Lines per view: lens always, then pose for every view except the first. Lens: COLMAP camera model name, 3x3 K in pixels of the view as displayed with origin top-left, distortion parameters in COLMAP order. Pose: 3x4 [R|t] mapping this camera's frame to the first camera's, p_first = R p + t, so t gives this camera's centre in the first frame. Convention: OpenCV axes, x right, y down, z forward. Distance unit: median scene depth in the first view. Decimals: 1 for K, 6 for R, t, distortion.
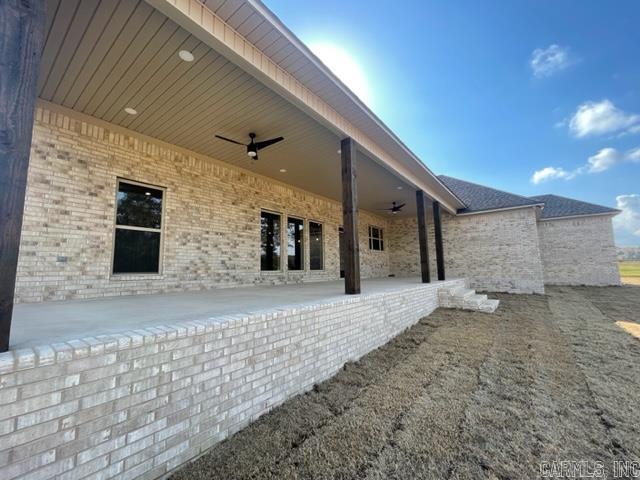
lens RADIAL K [[271.2, 0, 317.2], [0, 271.2, 238.8], [0, 0, 1]] dist [-0.000314, 0.000096]
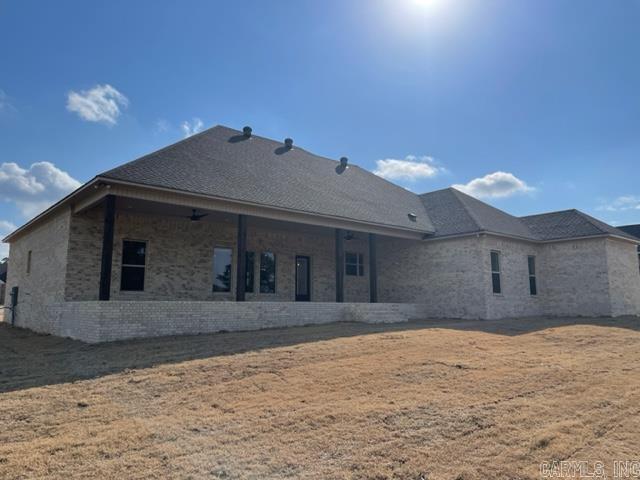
lens RADIAL K [[480.9, 0, 321.0], [0, 480.9, 238.9], [0, 0, 1]] dist [0.079572, -0.000272]
pose [[0.979248, -0.015121, -0.202100, 0.933392], [0.009667, 0.999563, -0.027948, -0.087080], [0.202434, 0.025414, 0.978966, -1.468957]]
